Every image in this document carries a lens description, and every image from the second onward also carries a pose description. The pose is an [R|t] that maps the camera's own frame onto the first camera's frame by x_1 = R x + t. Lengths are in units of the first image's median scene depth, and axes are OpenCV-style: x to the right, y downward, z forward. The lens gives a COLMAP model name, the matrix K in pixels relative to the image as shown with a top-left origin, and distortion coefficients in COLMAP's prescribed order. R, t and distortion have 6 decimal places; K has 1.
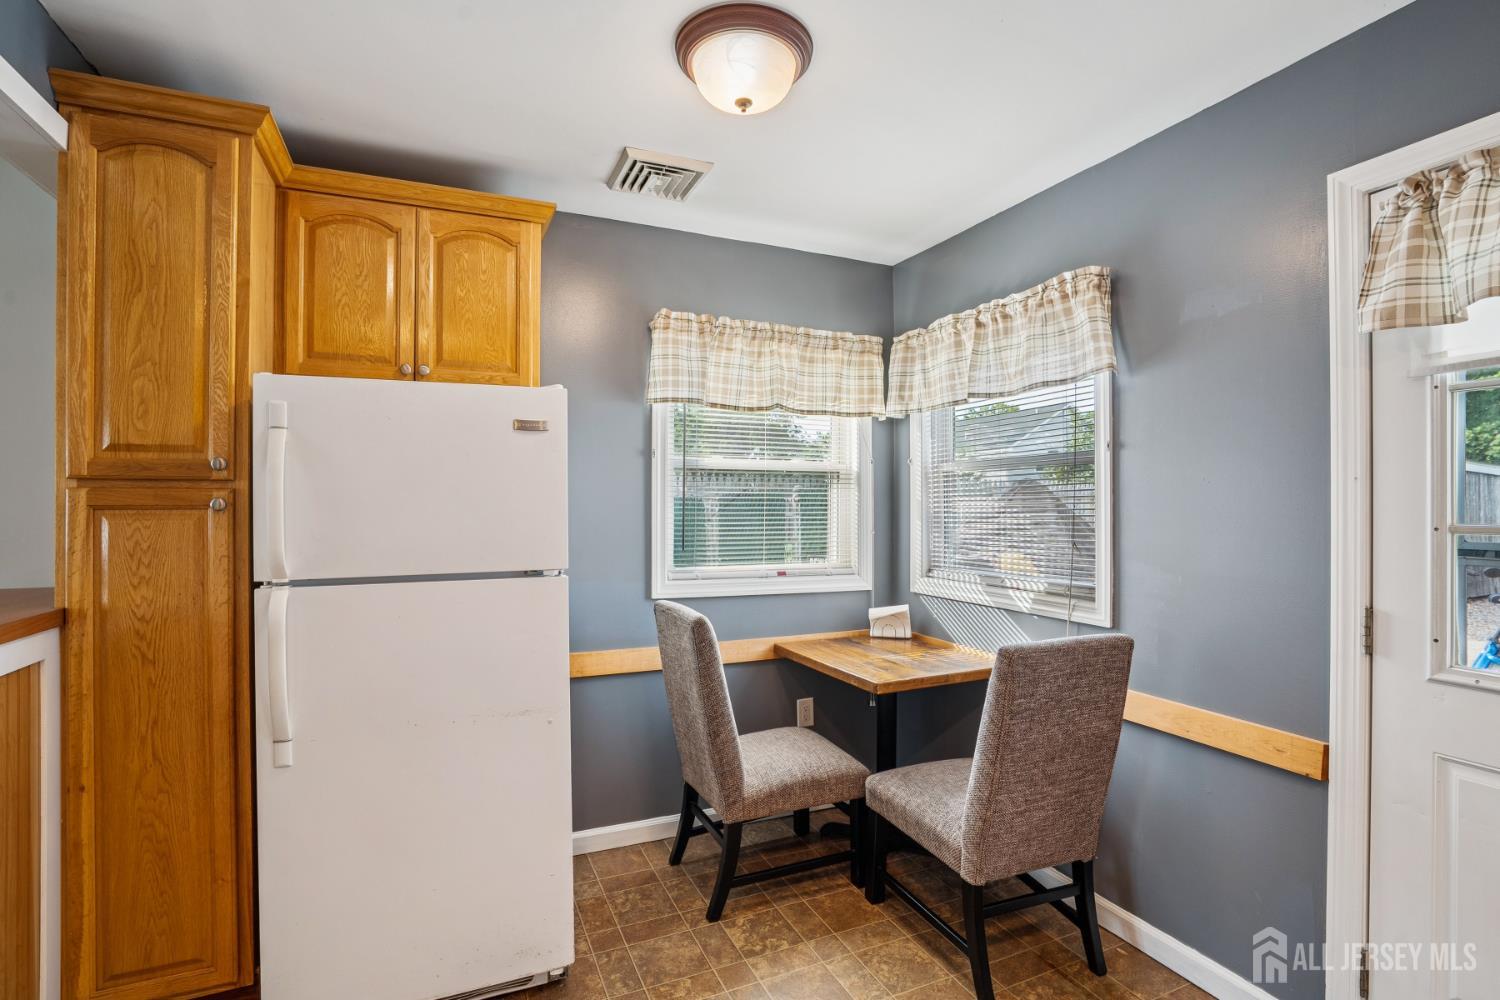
lens RADIAL K [[693.6, 0, 750.0], [0, 693.6, 500.0], [0, 0, 1]] dist [-0.050280, 0.019772]
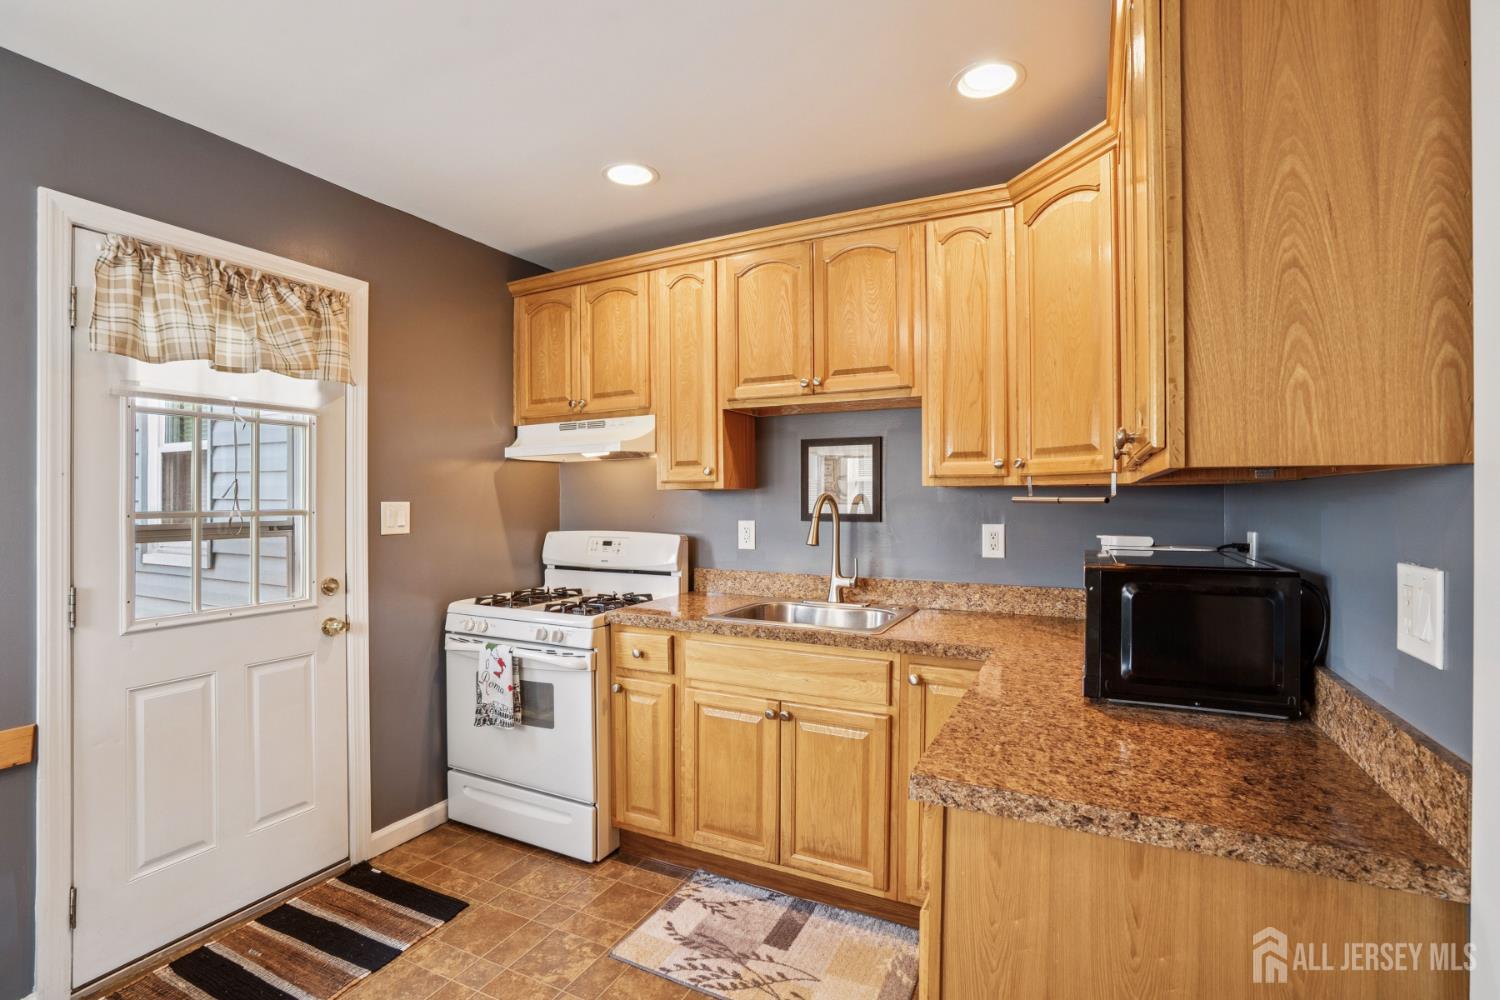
lens RADIAL K [[693.6, 0, 750.0], [0, 693.6, 500.0], [0, 0, 1]] dist [-0.050280, 0.019772]
pose [[-0.642085, -0.002631, 0.766629, -0.732191], [-0.001844, 0.999997, 0.001888, 0.007304], [-0.766632, -0.000201, -0.642087, 0.898931]]
